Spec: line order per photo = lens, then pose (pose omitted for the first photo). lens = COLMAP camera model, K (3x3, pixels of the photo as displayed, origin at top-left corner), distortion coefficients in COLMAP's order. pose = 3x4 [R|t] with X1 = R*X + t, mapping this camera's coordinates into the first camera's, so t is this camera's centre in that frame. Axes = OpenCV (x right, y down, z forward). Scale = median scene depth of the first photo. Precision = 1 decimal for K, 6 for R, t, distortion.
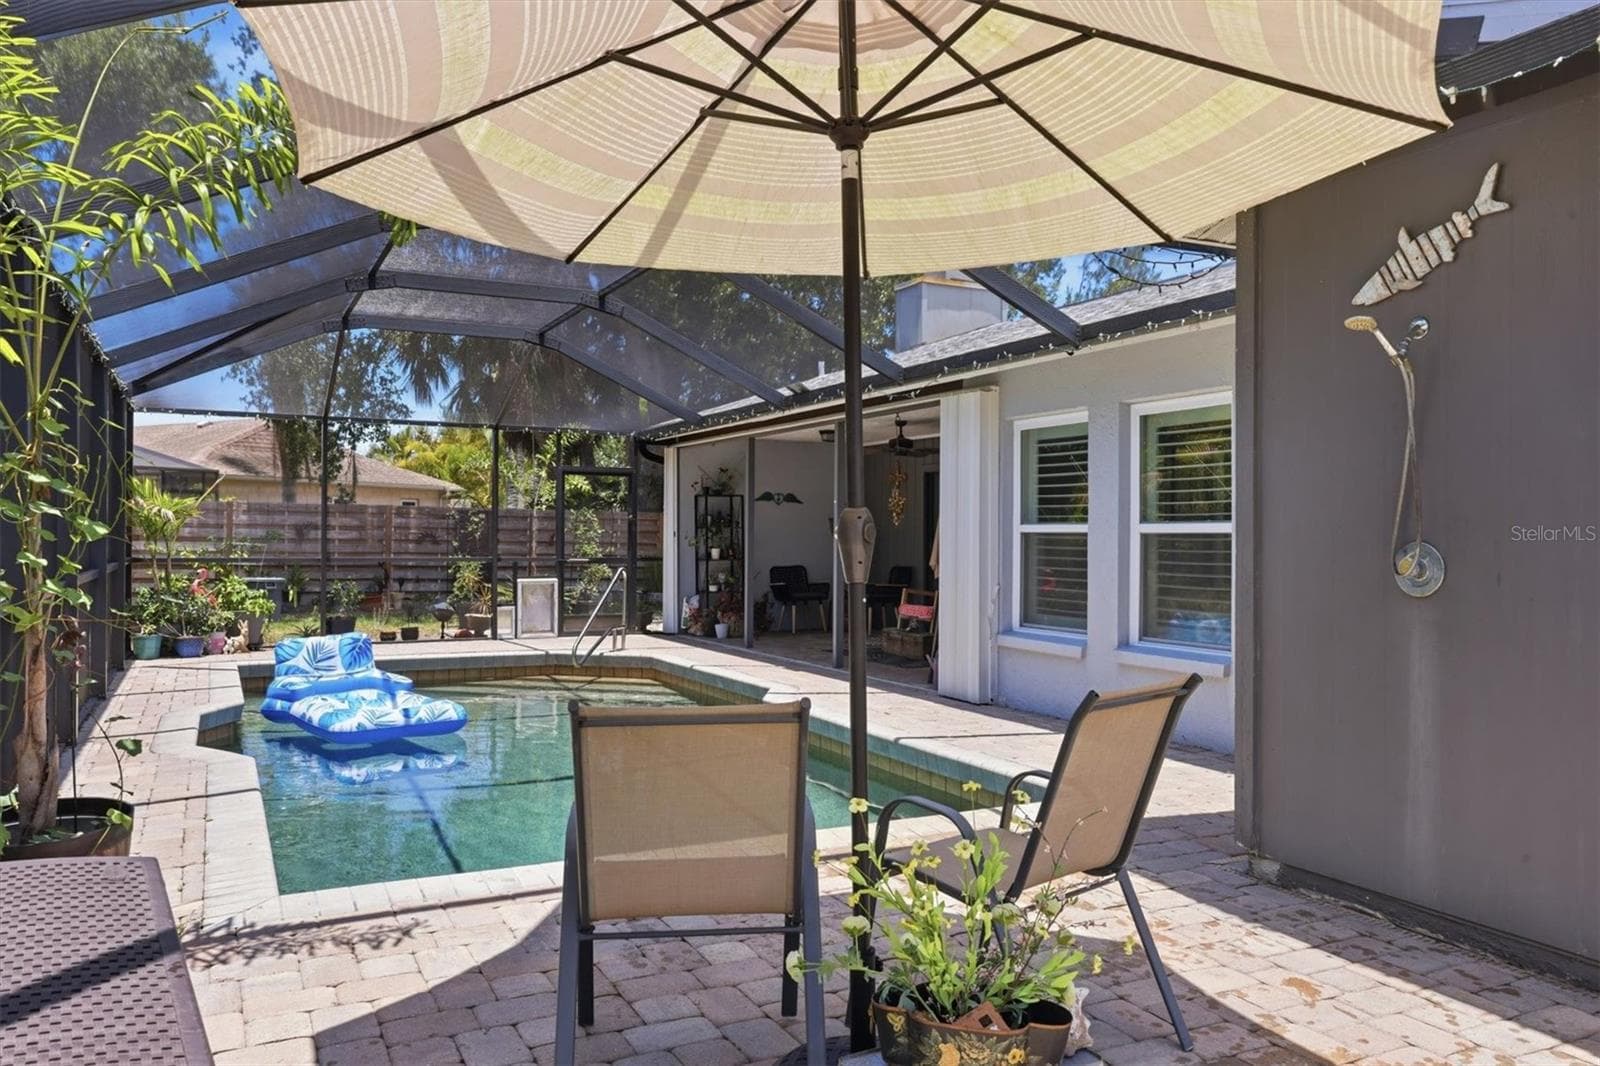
lens RADIAL K [[1153.3, 0, 804.6], [0, 1153.3, 531.9], [0, 0, 1]] dist [-0.028540, -0.001868]
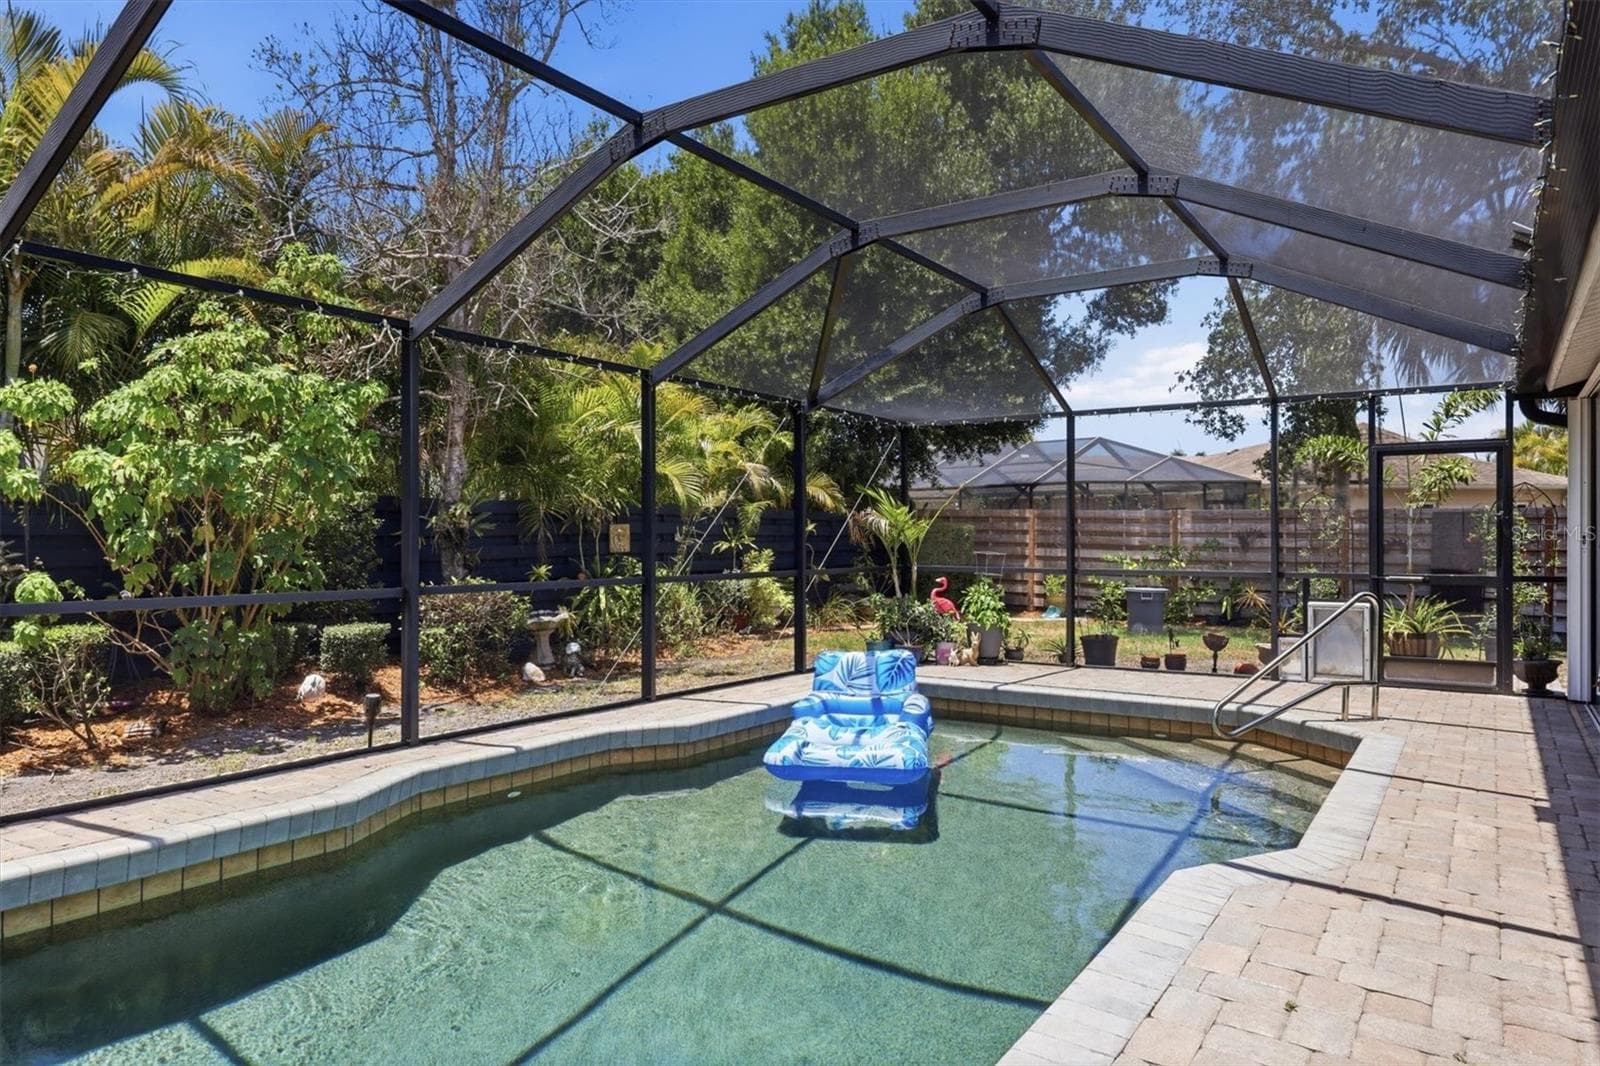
lens RADIAL K [[1022.2, 0, 798.9], [0, 1022.2, 544.0], [0, 0, 1]] dist [-0.005801, -0.000926]
pose [[0.496780, -0.002862, -0.867872, 0.156311], [0.005175, 0.999987, -0.000336, 0.002300], [0.867861, -0.004324, 0.496789, 0.382376]]
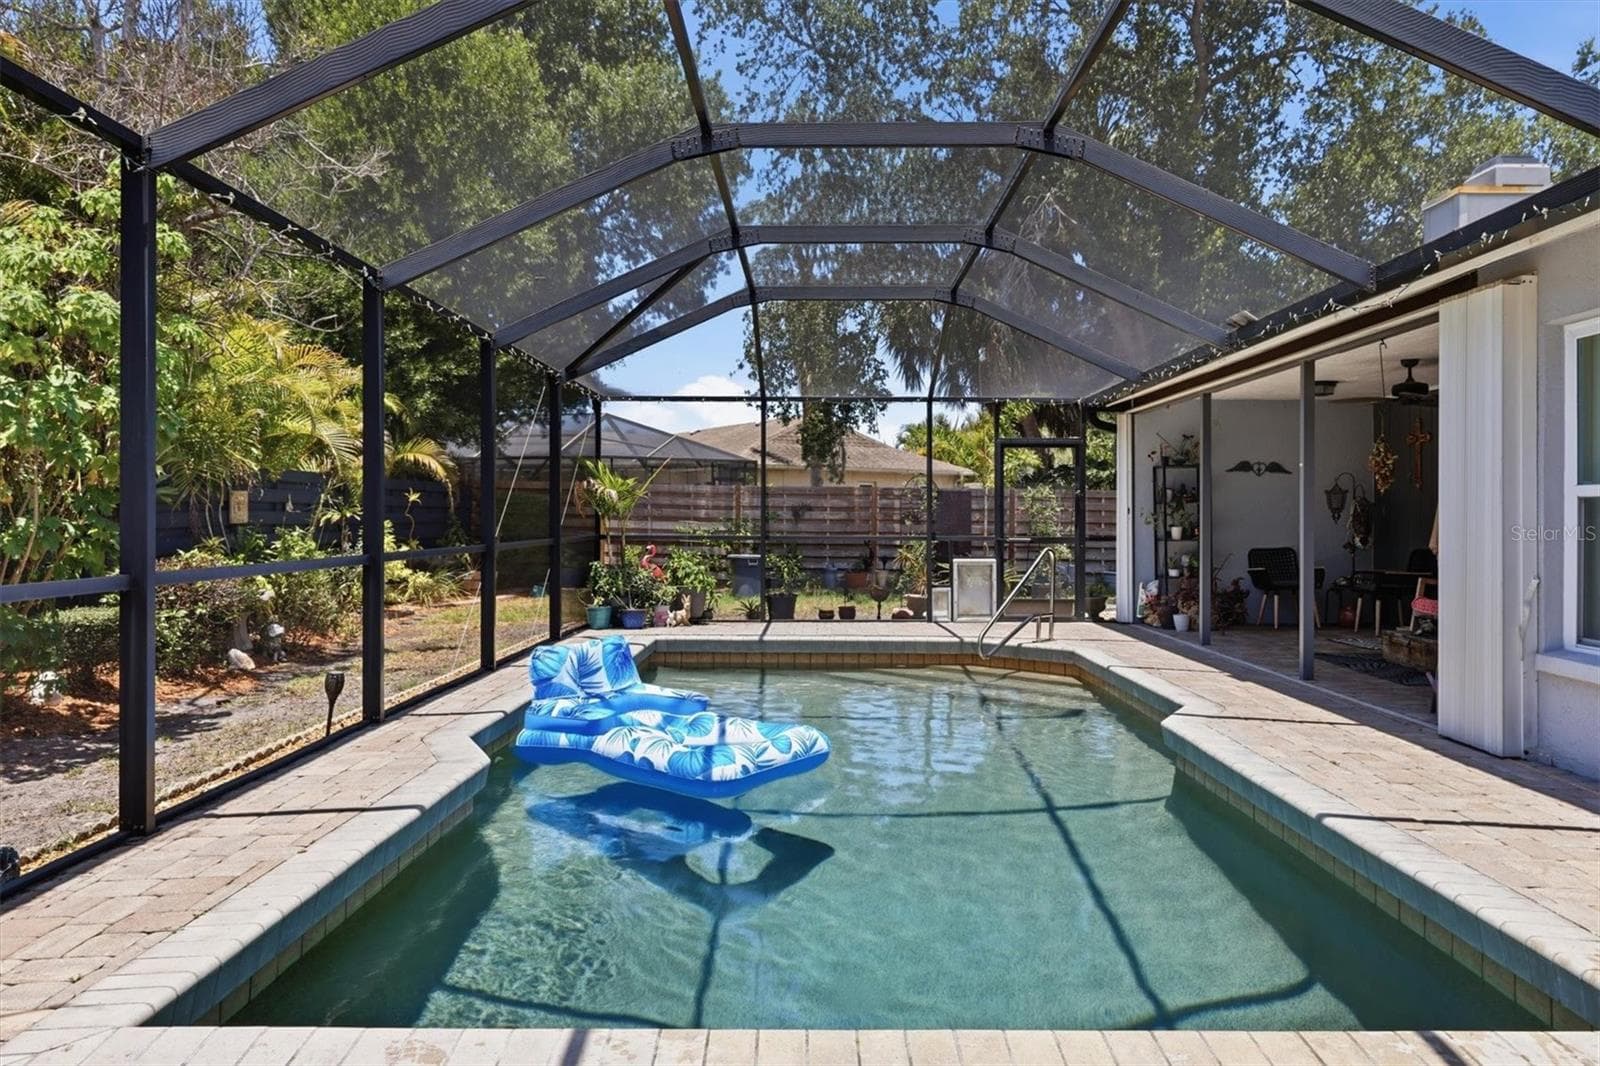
lens RADIAL K [[1064.0, 0, 805.7], [0, 1064.0, 518.7], [0, 0, 1]] dist [-0.002727, 0.002692]
pose [[0.886297, -0.003357, -0.463104, 0.048145], [0.004606, 0.999988, 0.001565, 0.005766], [0.463094, -0.003520, 0.886302, 0.163906]]
